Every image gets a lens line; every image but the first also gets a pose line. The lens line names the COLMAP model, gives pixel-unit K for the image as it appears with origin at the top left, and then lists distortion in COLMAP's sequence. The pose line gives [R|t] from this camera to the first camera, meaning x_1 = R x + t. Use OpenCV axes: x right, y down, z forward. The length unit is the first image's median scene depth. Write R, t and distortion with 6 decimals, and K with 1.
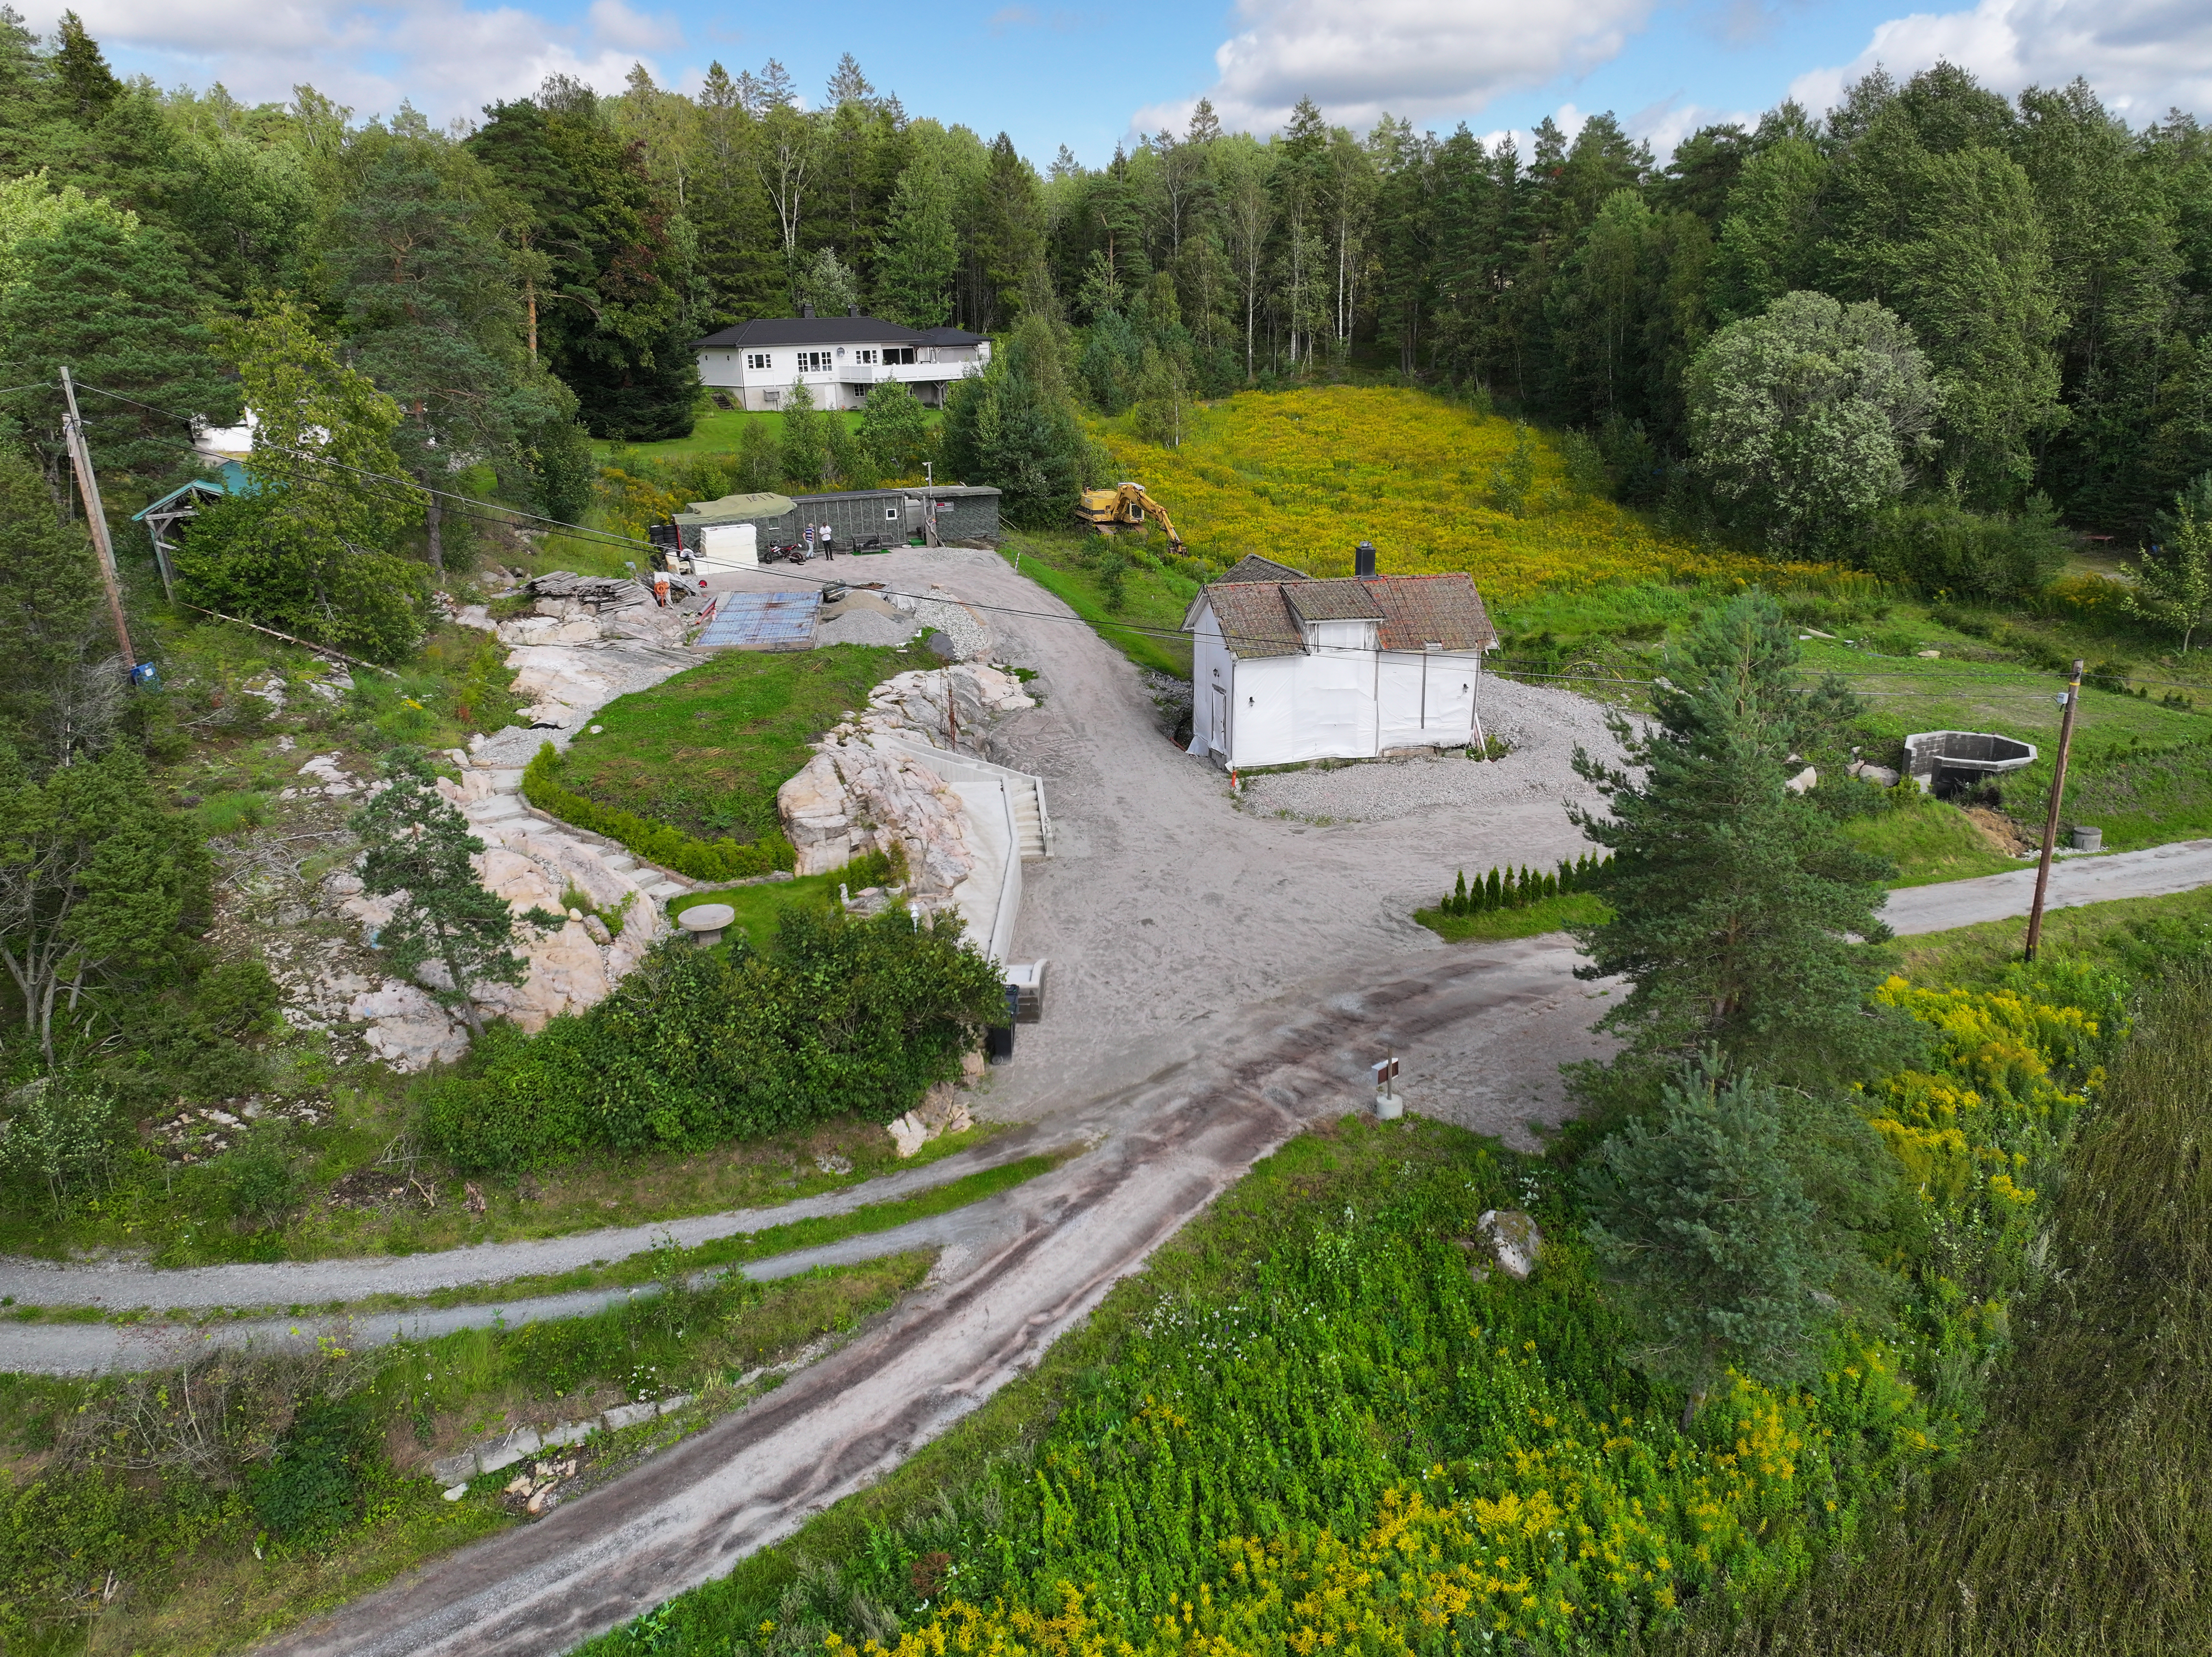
lens RADIAL K [[1546.2, 0, 1109.7], [0, 1546.2, 825.4], [0, 0, 1]] dist [-0.003333, 0.029045]
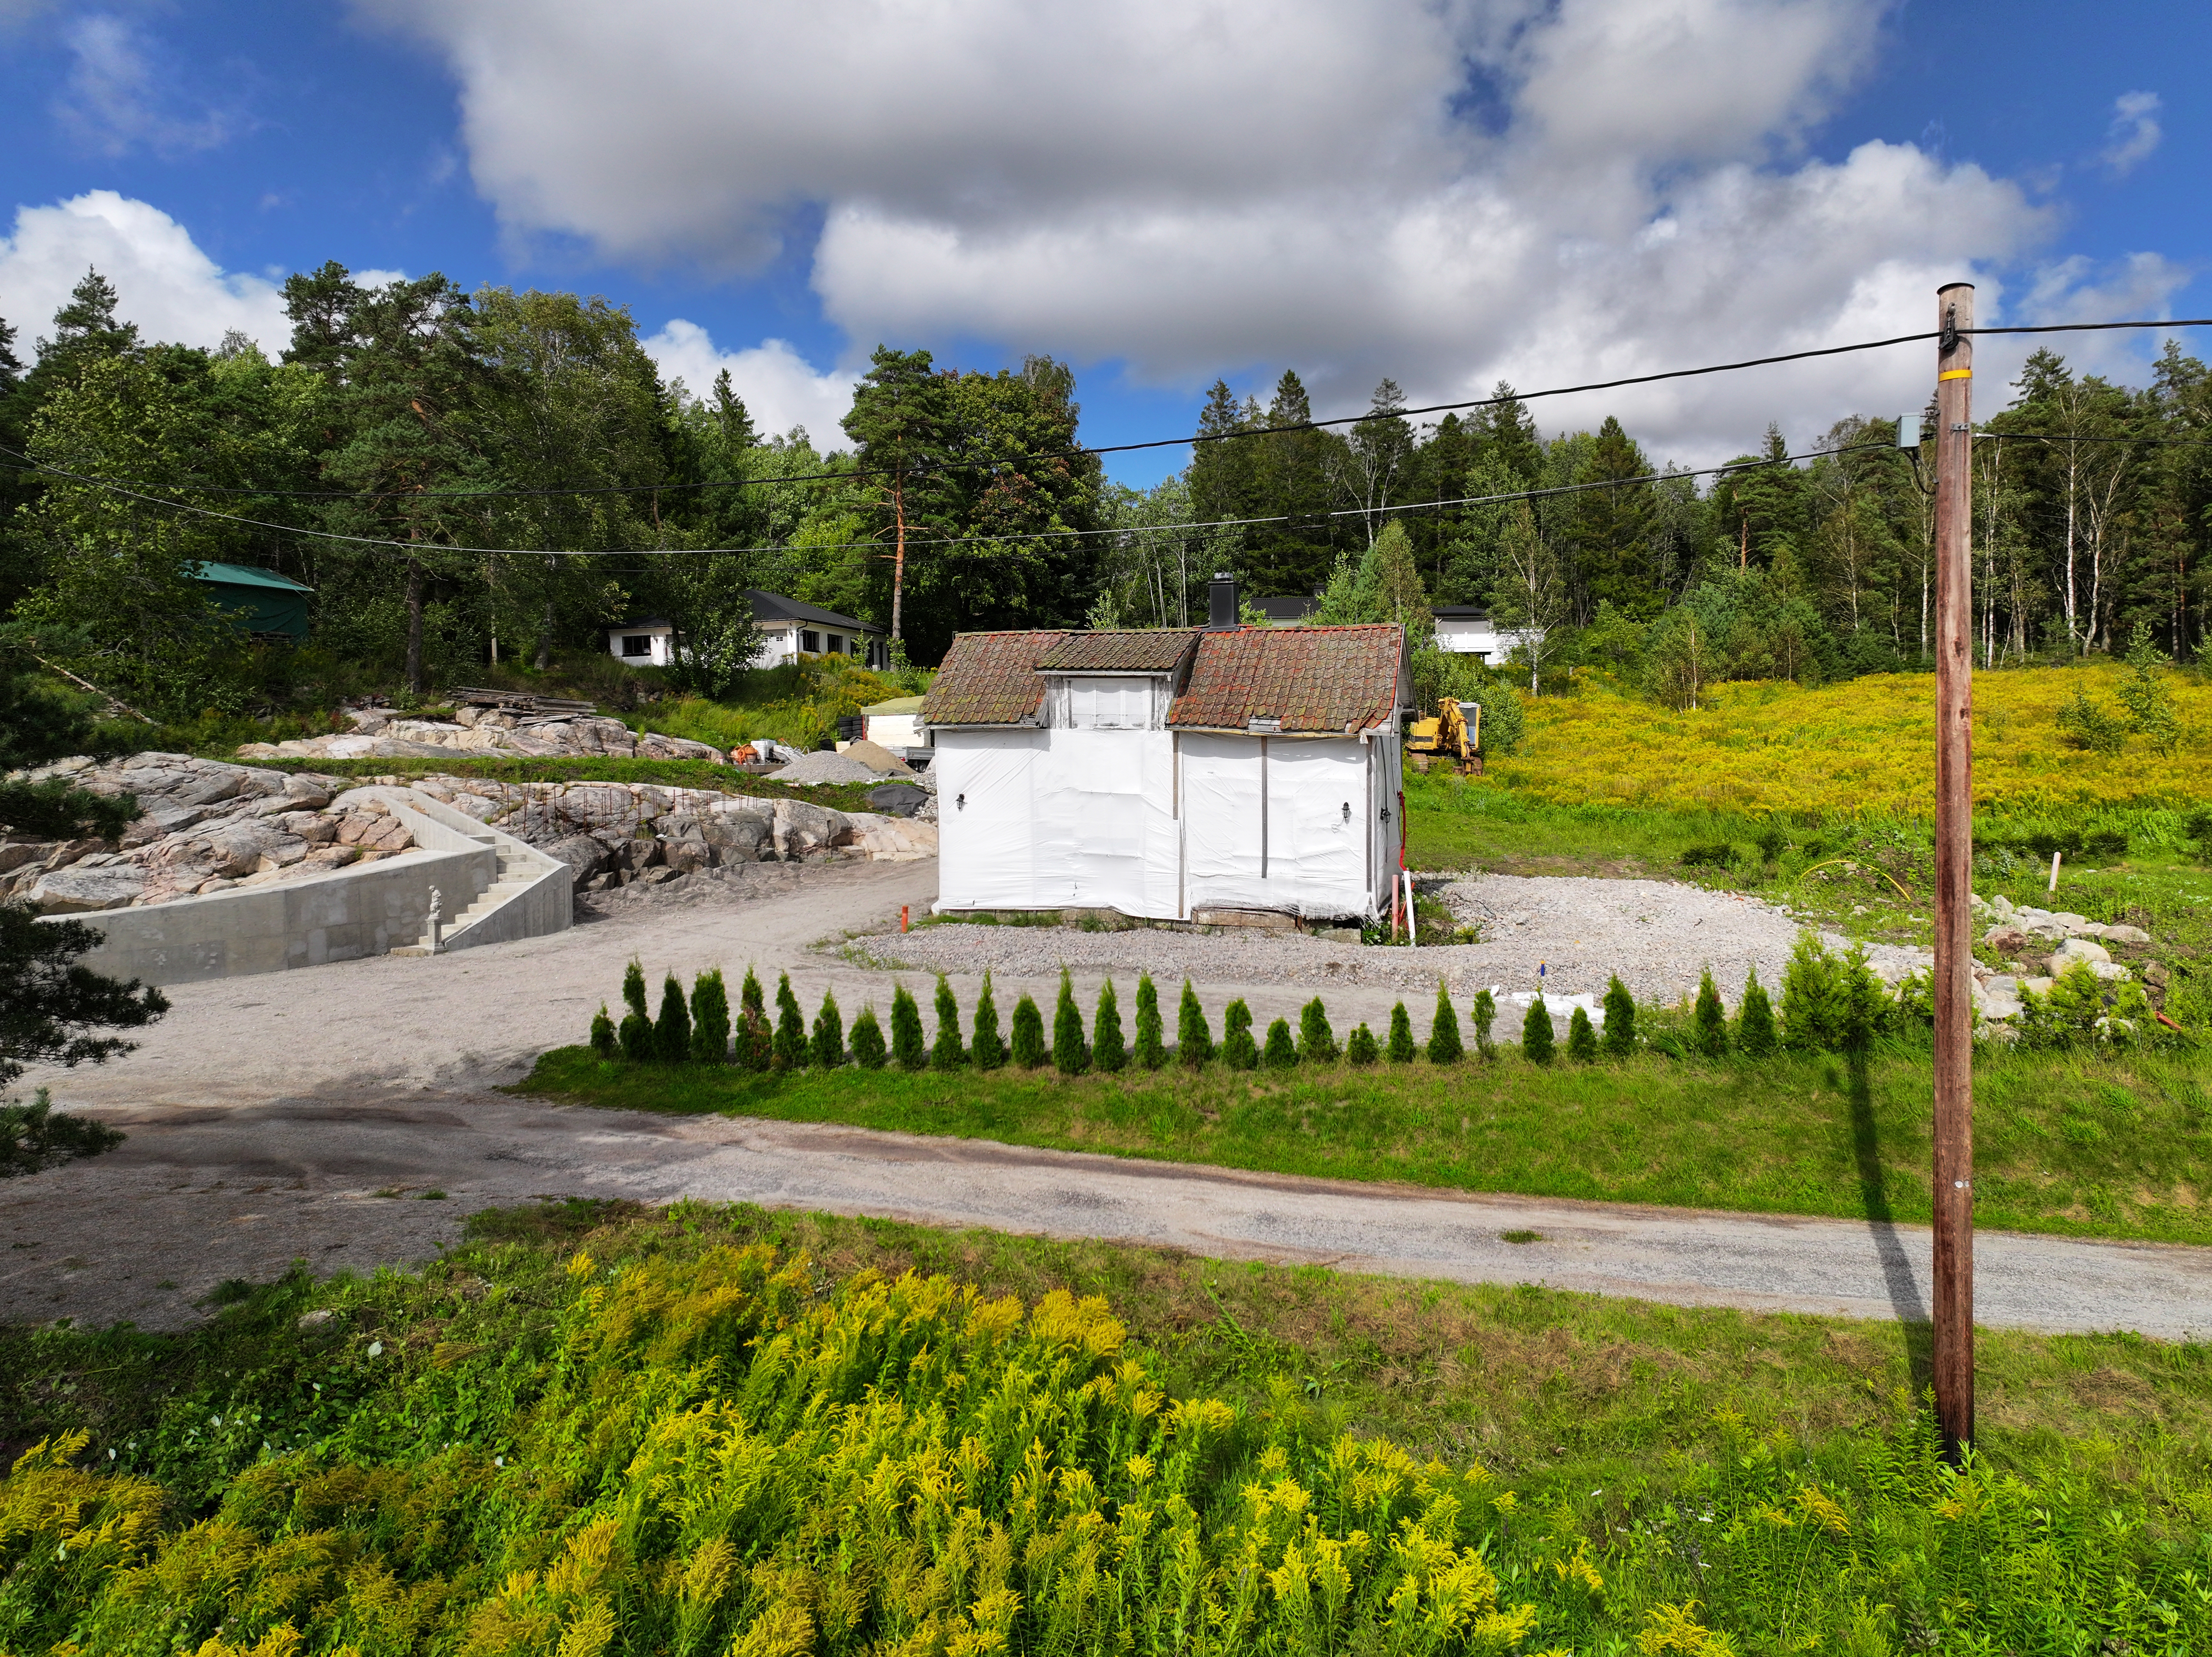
lens RADIAL K [[1551.6, 0, 1106.8], [0, 1551.6, 821.0], [0, 0, 1]] dist [0.001506, 0.004254]
pose [[0.835448, 0.028442, -0.548833, 0.462233], [-0.176981, 0.959383, -0.219688, 0.051014], [0.520292, 0.280671, 0.806548, 0.513904]]
